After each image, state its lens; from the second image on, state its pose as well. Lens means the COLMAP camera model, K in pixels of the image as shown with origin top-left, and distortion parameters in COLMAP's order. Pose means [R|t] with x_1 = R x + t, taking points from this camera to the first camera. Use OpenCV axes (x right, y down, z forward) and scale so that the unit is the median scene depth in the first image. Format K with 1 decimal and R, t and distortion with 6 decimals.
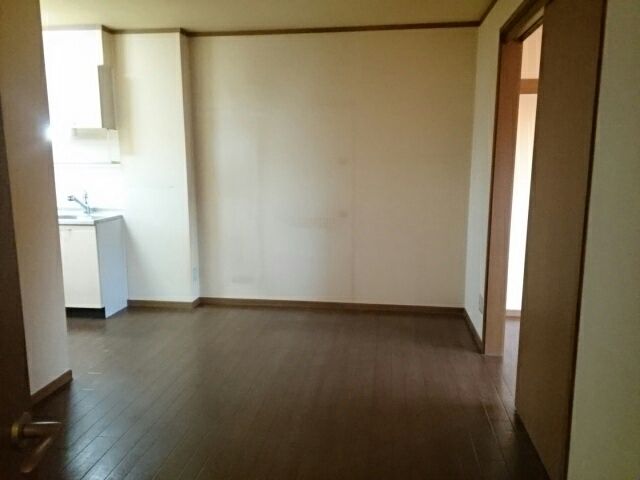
lens RADIAL K [[504.2, 0, 320.0], [0, 504.2, 240.0], [0, 0, 1]] dist [0.007680, -0.000248]
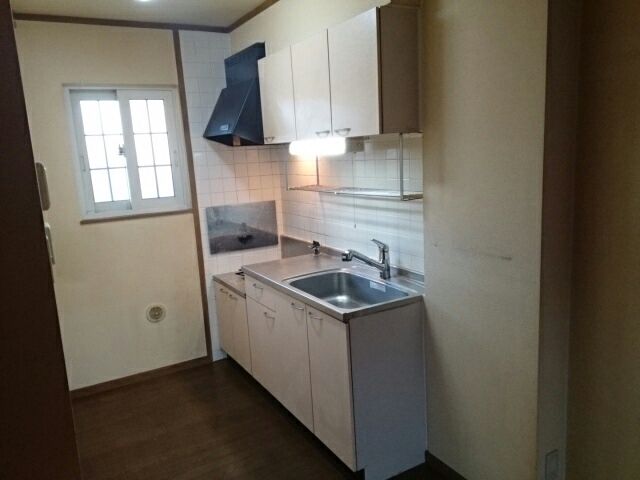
lens RADIAL K [[504.2, 0, 320.0], [0, 504.2, 240.0], [0, 0, 1]] dist [0.007680, -0.000248]
pose [[0.601158, 0.111151, -0.791363, -0.054010], [-0.071747, 0.993788, 0.085080, -0.146934], [0.795903, 0.005632, 0.605398, 0.617860]]
